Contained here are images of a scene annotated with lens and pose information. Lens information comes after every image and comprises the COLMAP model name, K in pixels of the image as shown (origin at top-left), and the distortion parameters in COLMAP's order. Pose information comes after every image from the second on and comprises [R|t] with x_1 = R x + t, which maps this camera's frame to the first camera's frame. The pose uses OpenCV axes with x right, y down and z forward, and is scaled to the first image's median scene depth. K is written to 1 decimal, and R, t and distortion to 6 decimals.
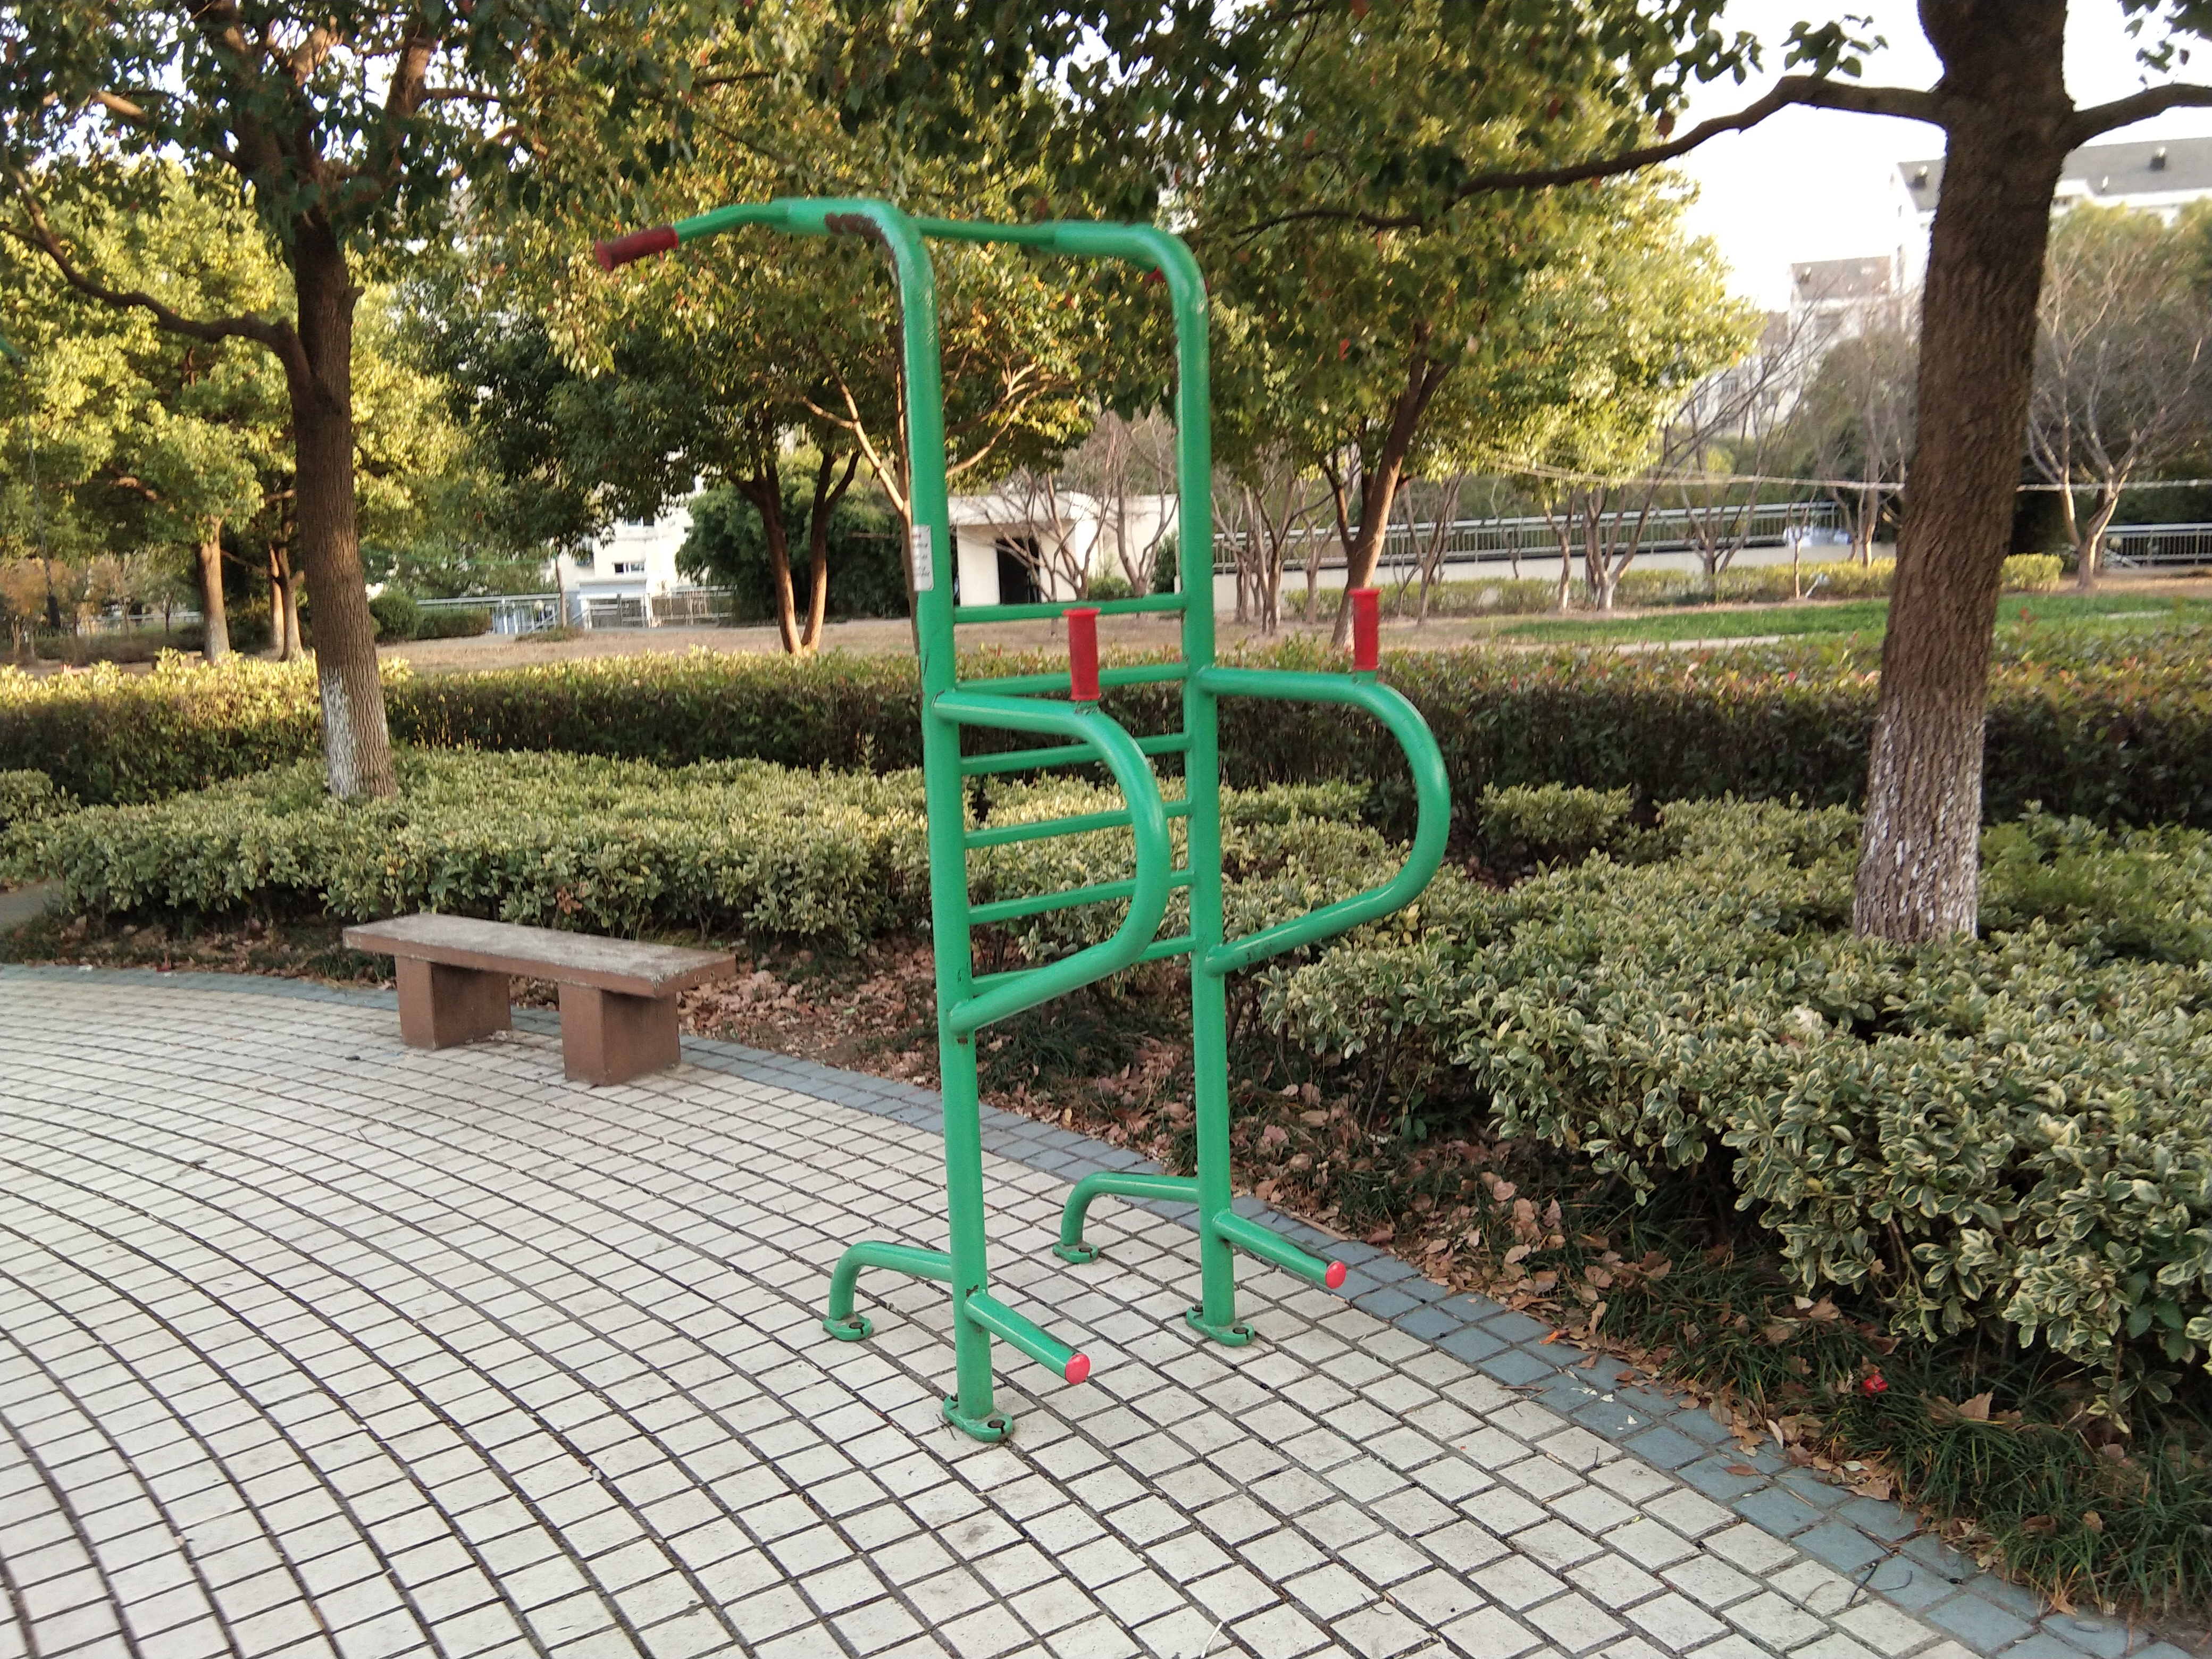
lens RADIAL K [[2037.6, 0, 1106.8], [0, 2037.6, 777.4], [0, 0, 1]] dist [0.110352, 0.009266]
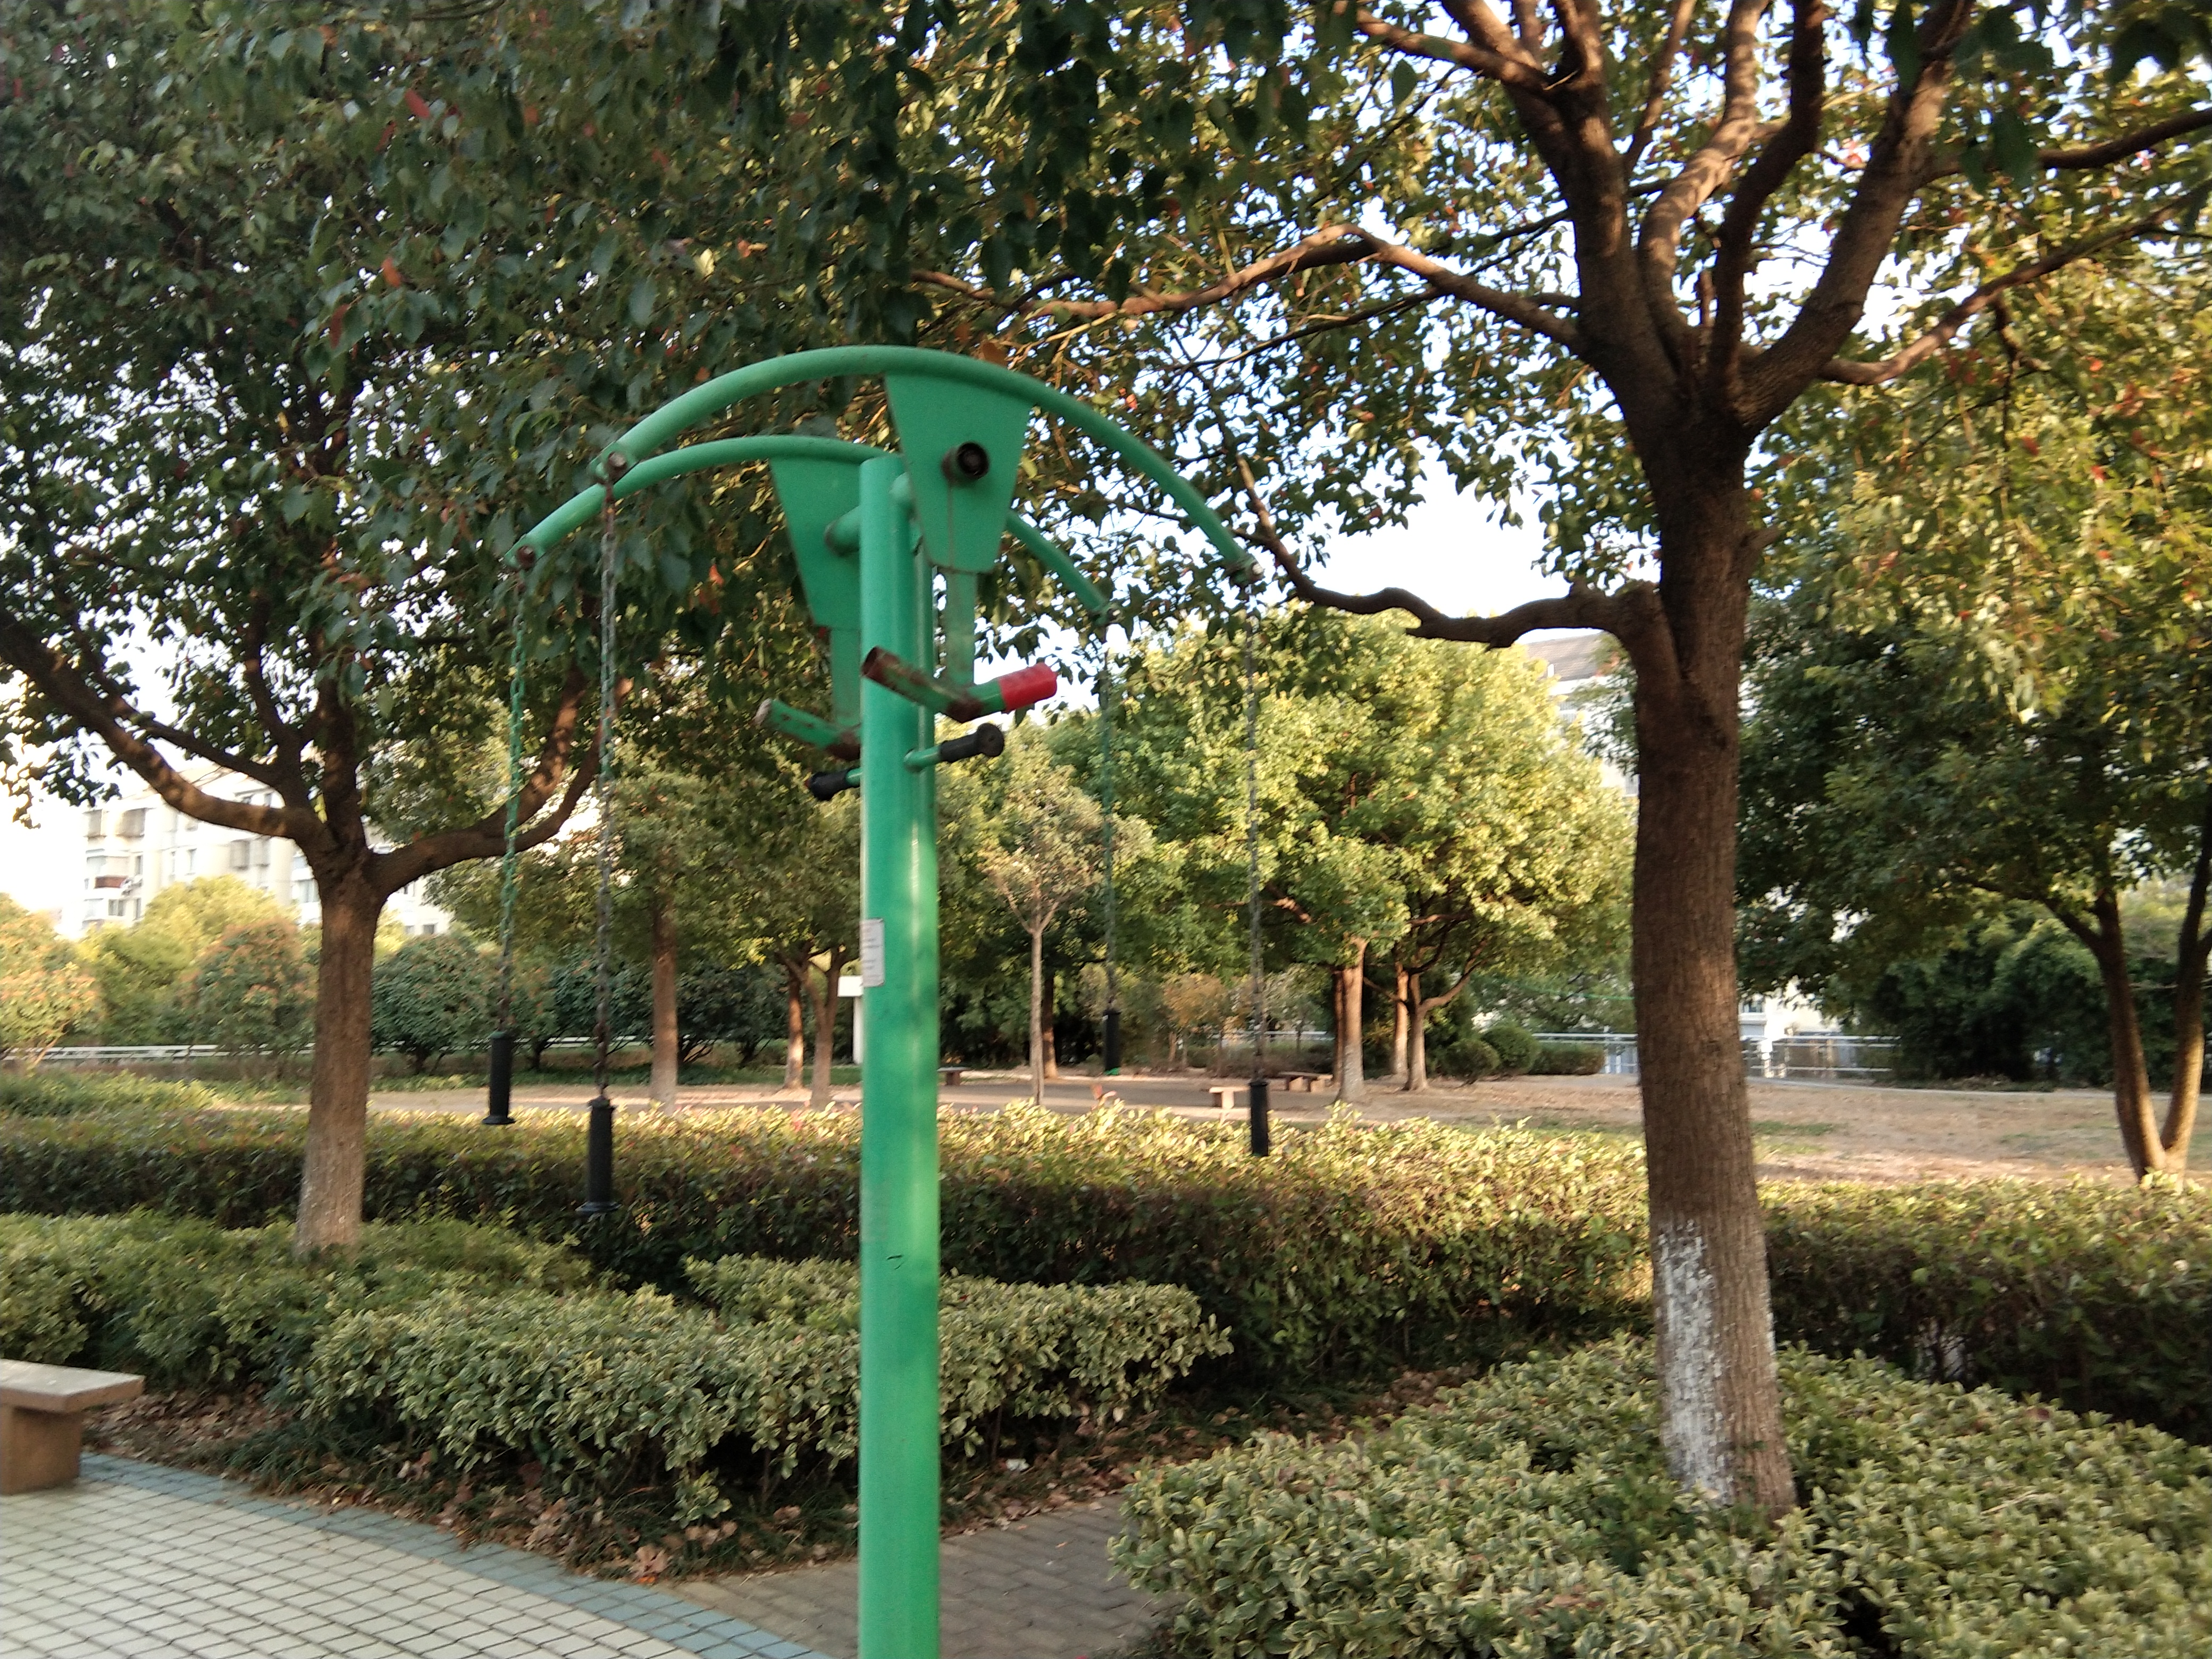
lens RADIAL K [[2016.2, 0, 1106.0], [0, 2016.2, 829.5], [0, 0, 1]] dist [0.157302, -0.362801]
pose [[0.869712, 0.015402, -0.493320, -0.069005], [-0.106914, 0.981660, -0.157838, -0.014305], [0.481841, 0.190016, 0.855408, 0.130602]]
